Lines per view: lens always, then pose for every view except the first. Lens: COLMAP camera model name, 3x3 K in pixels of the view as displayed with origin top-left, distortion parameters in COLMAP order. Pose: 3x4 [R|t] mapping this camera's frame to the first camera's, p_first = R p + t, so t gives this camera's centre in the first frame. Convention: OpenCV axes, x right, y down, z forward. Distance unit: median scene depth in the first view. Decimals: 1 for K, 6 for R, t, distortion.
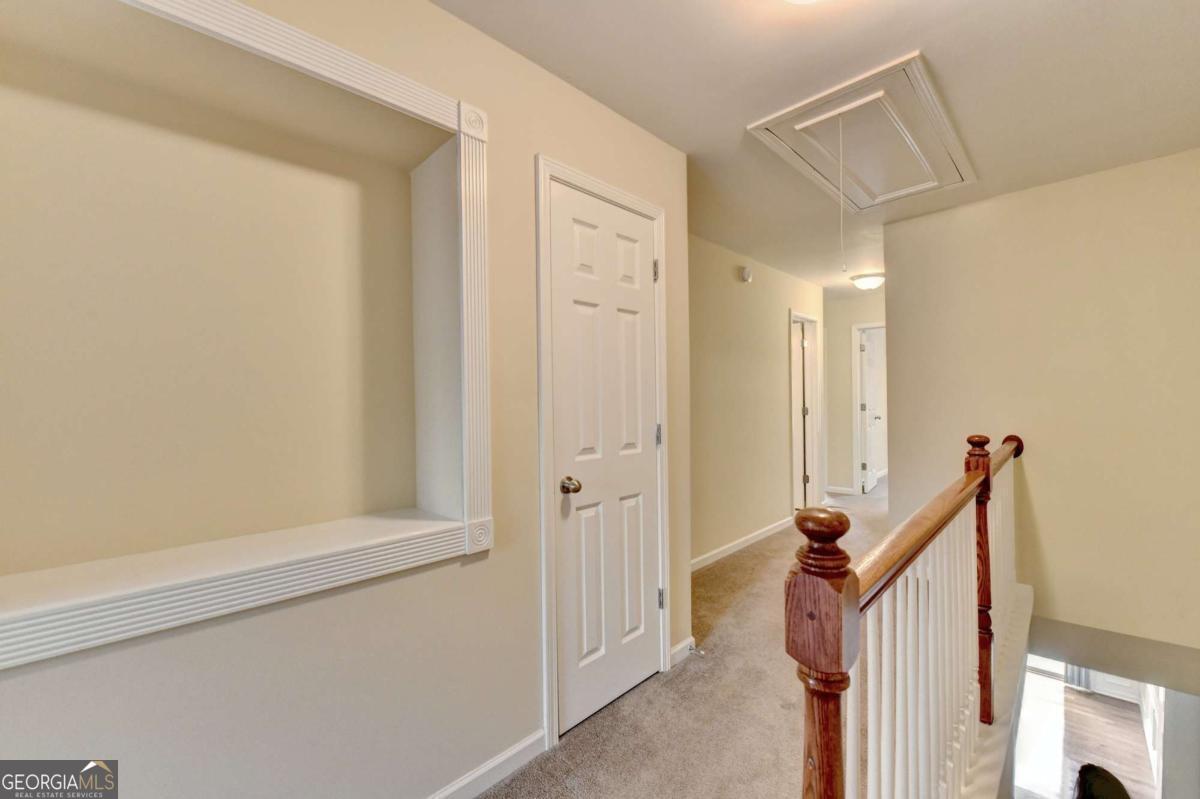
lens RADIAL K [[483.9, 0, 600.0], [0, 483.9, 399.5], [0, 0, 1]] dist [-0.016514, -0.000706]
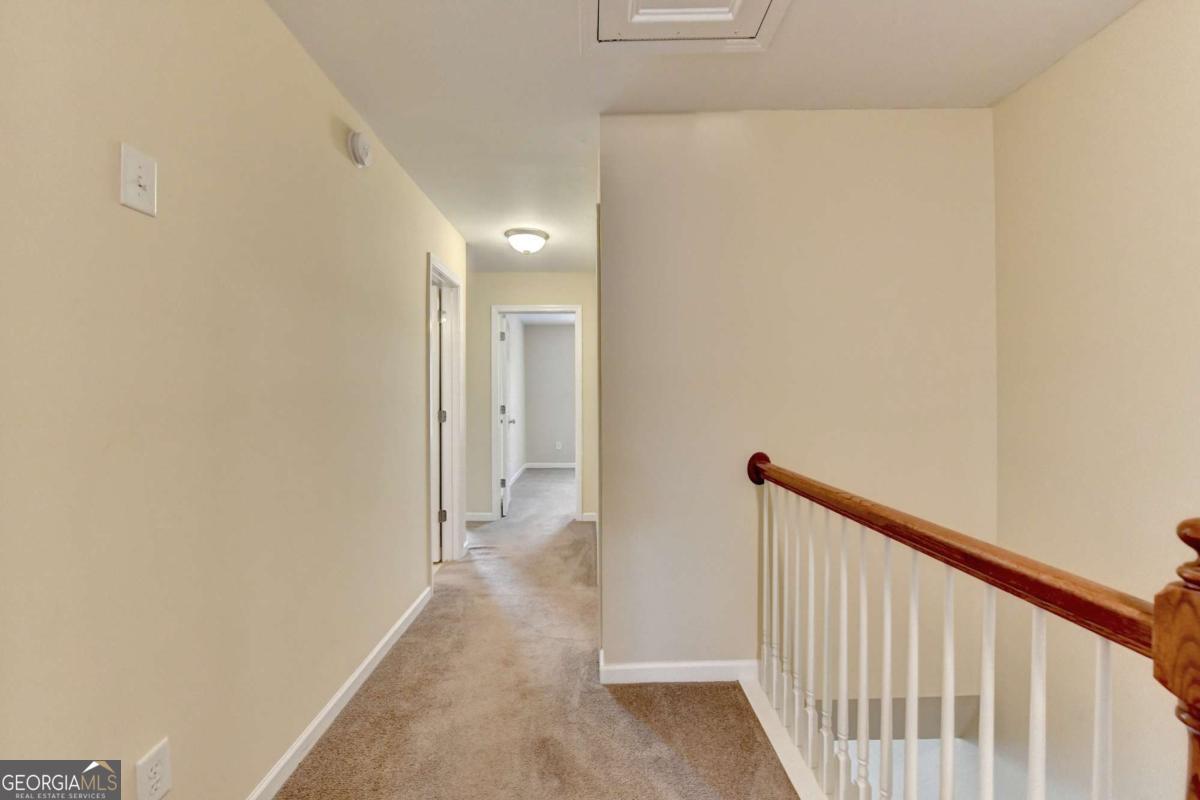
lens RADIAL K [[481.6, 0, 574.7], [0, 481.6, 399.4], [0, 0, 1]] dist [-0.007978, -0.000315]
pose [[0.734327, 0.010763, 0.678710, 0.103647], [-0.010587, 0.999934, -0.004402, 0.001858], [-0.678713, -0.003953, 0.734393, 0.384599]]
